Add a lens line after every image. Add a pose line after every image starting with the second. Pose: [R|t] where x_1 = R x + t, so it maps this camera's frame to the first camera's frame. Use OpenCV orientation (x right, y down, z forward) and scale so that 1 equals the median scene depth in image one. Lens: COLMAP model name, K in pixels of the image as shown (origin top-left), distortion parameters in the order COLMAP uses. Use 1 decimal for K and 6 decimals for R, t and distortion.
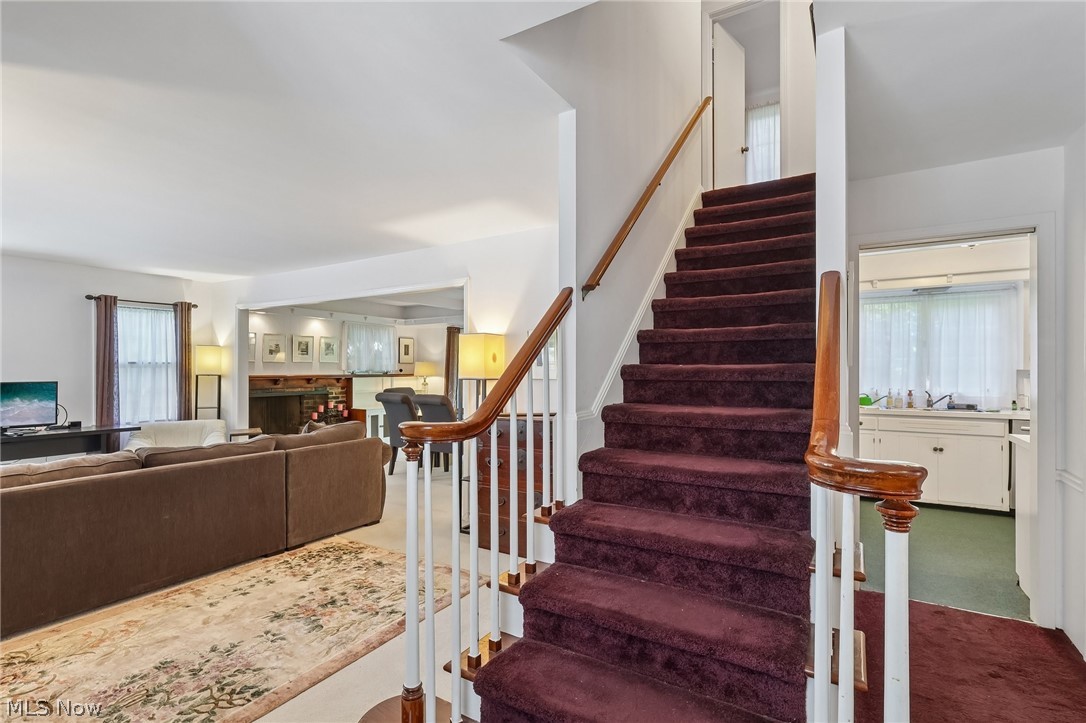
lens RADIAL K [[508.3, 0, 539.7], [0, 508.3, 369.4], [0, 0, 1]] dist [-0.004548, -0.000108]
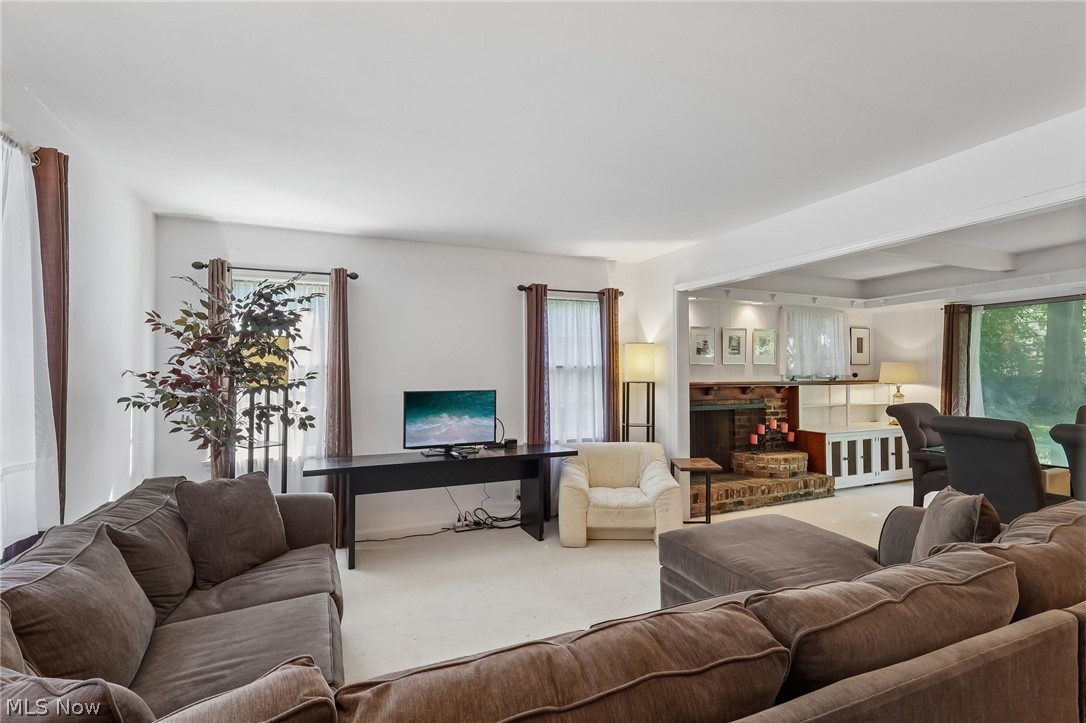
lens RADIAL K [[508.3, 0, 543.1], [0, 508.3, 363.4], [0, 0, 1]] dist [-0.004548, -0.000108]
pose [[0.820736, -0.017894, -0.571027, -0.280505], [0.005962, 0.999723, -0.022758, -0.000652], [0.571276, 0.015274, 0.820616, 0.246875]]
